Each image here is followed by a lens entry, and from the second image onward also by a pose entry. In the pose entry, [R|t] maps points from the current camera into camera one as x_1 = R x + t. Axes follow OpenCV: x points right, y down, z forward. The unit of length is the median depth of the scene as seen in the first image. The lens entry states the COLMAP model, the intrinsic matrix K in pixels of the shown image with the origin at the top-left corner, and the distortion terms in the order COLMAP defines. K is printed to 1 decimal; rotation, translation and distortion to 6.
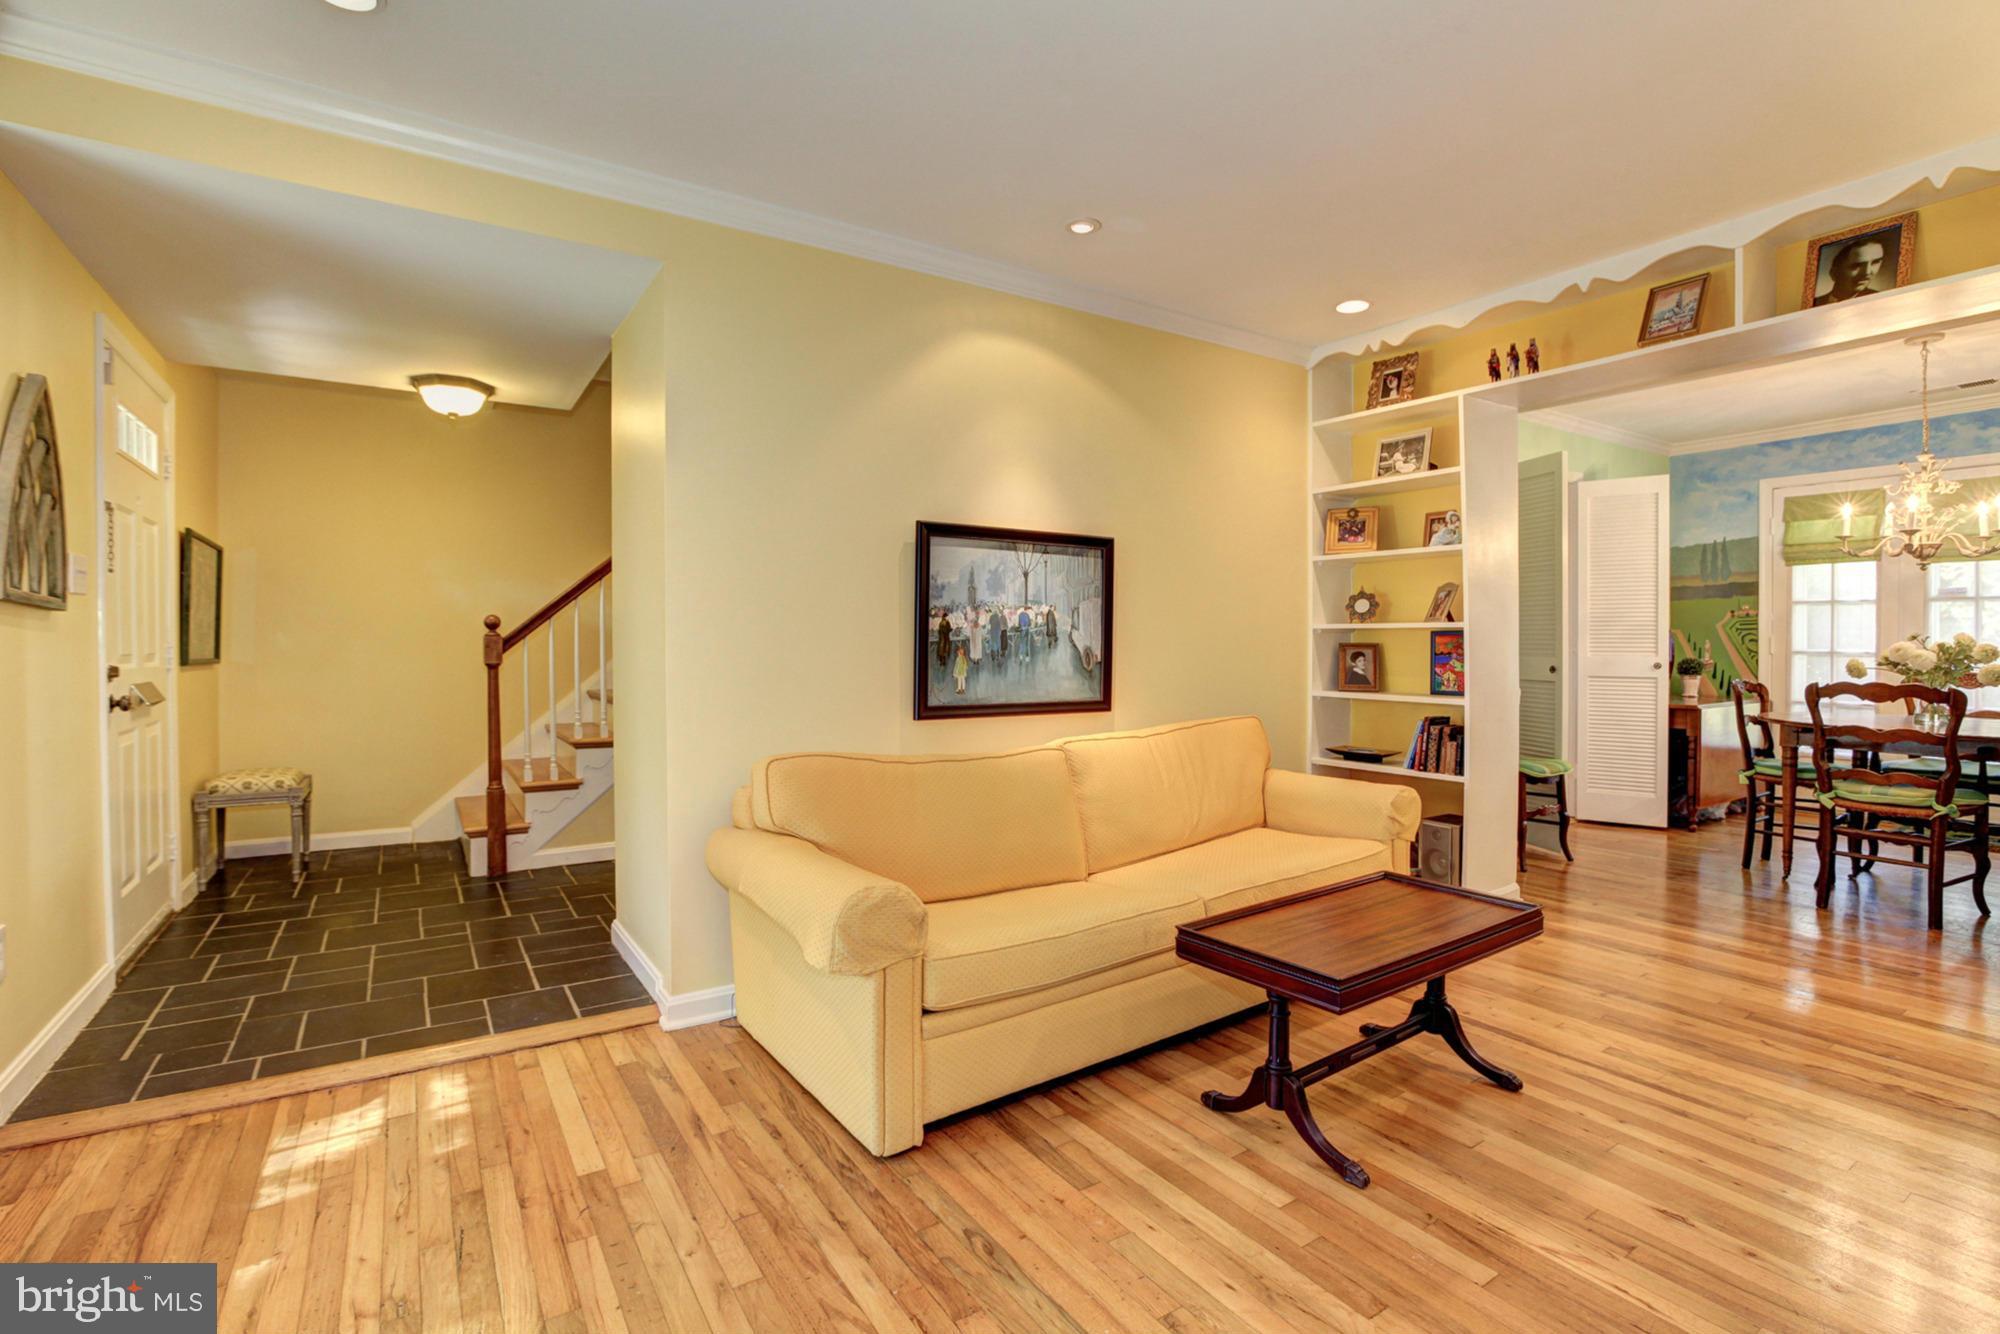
lens RADIAL K [[914.8, 0, 993.7], [0, 914.8, 652.4], [0, 0, 1]] dist [-0.057077, 0.015222]
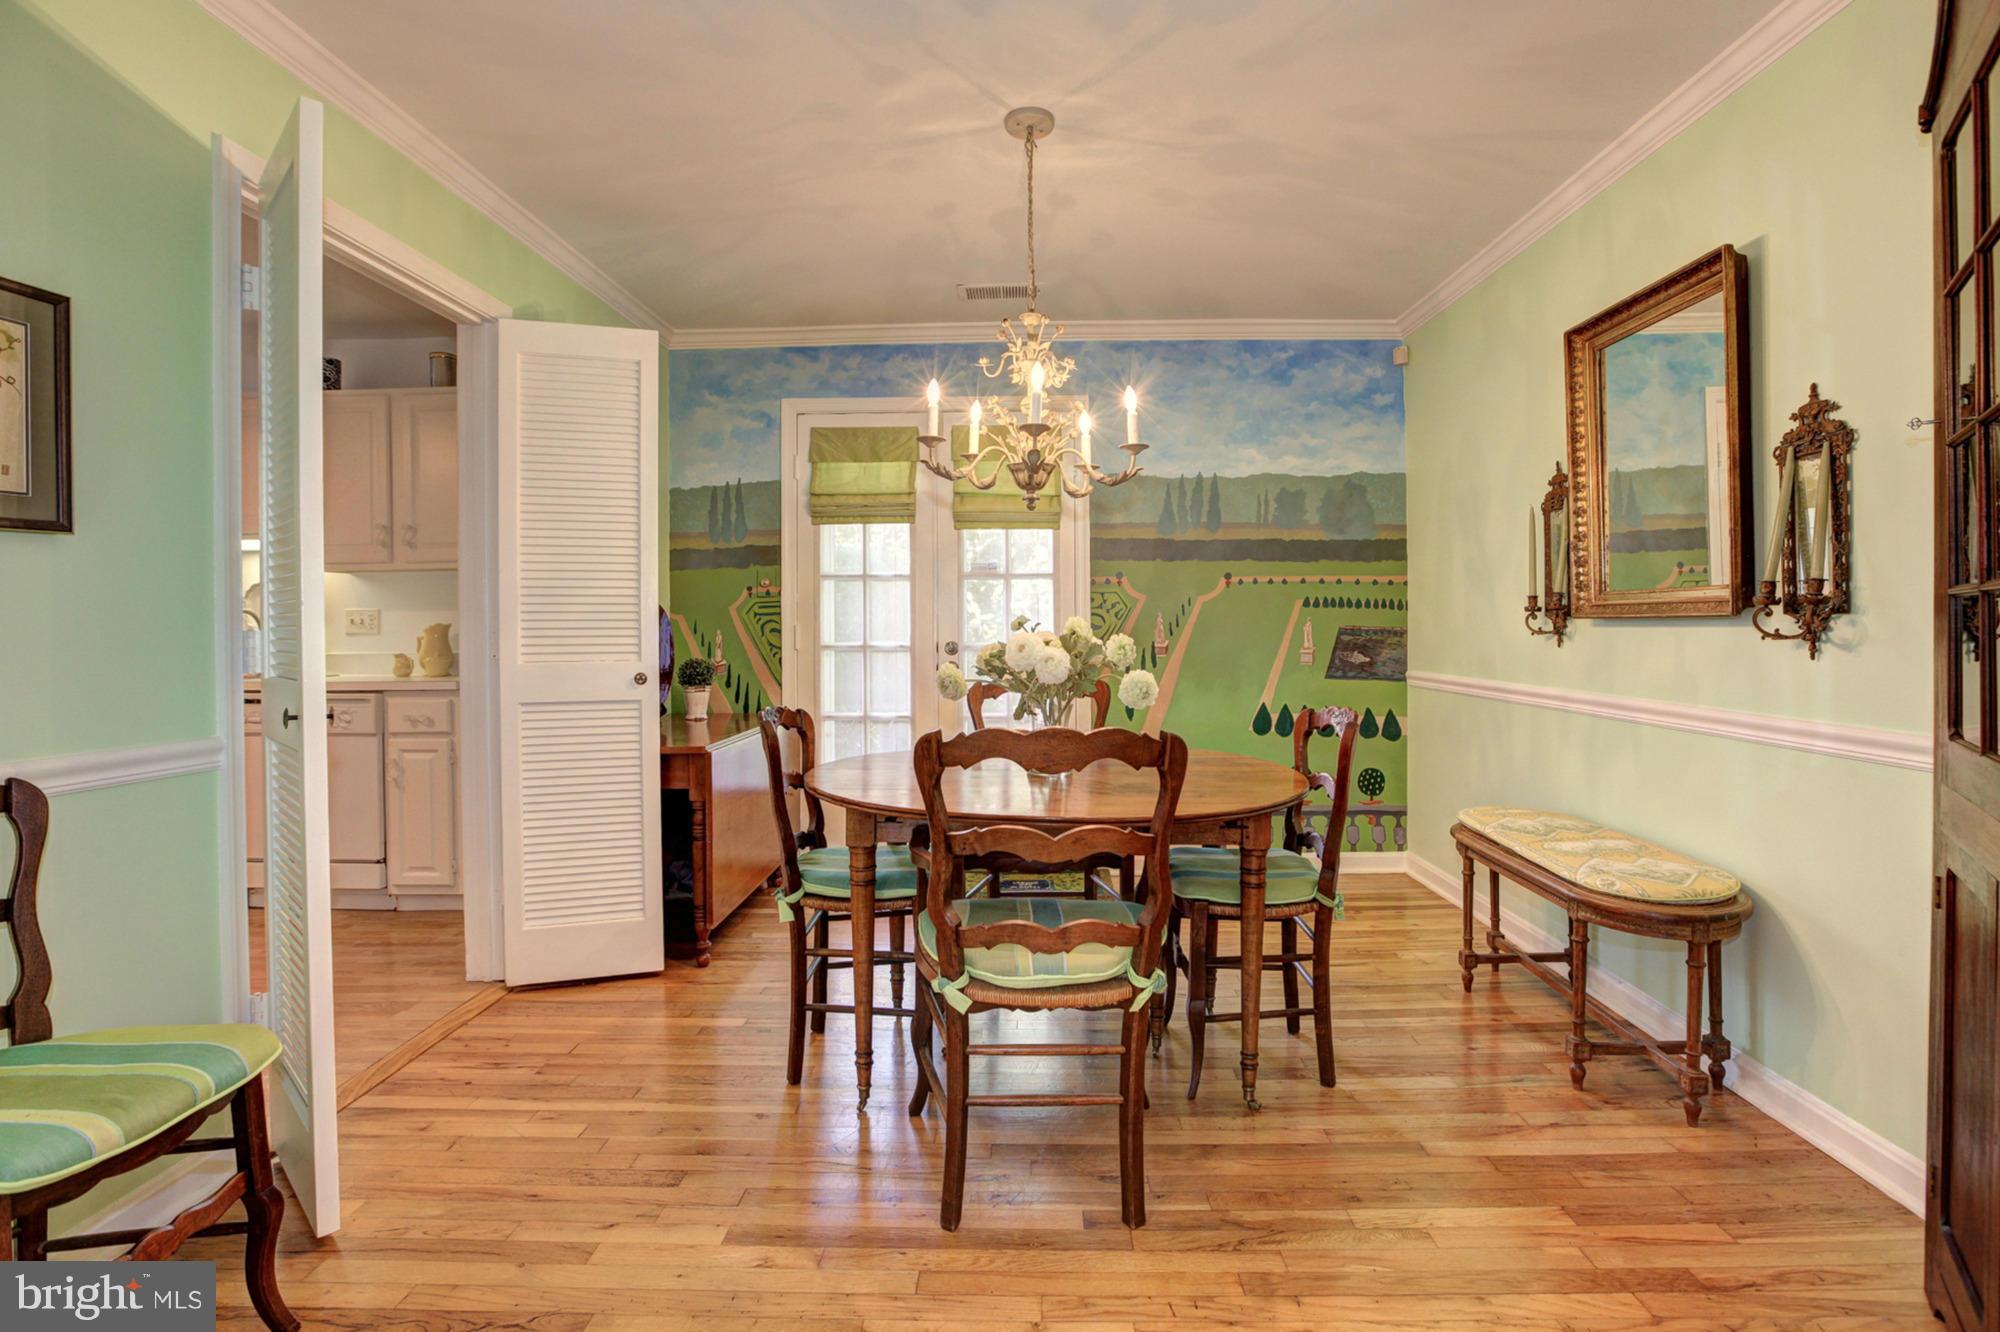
lens RADIAL K [[936.8, 0, 1015.9], [0, 936.8, 631.6], [0, 0, 1]] dist [-0.069820, 0.029894]
pose [[0.553226, -0.005127, 0.833015, 0.383891], [0.014761, 0.999884, -0.003649, -0.007704], [-0.832900, 0.014315, 0.553238, 0.473975]]
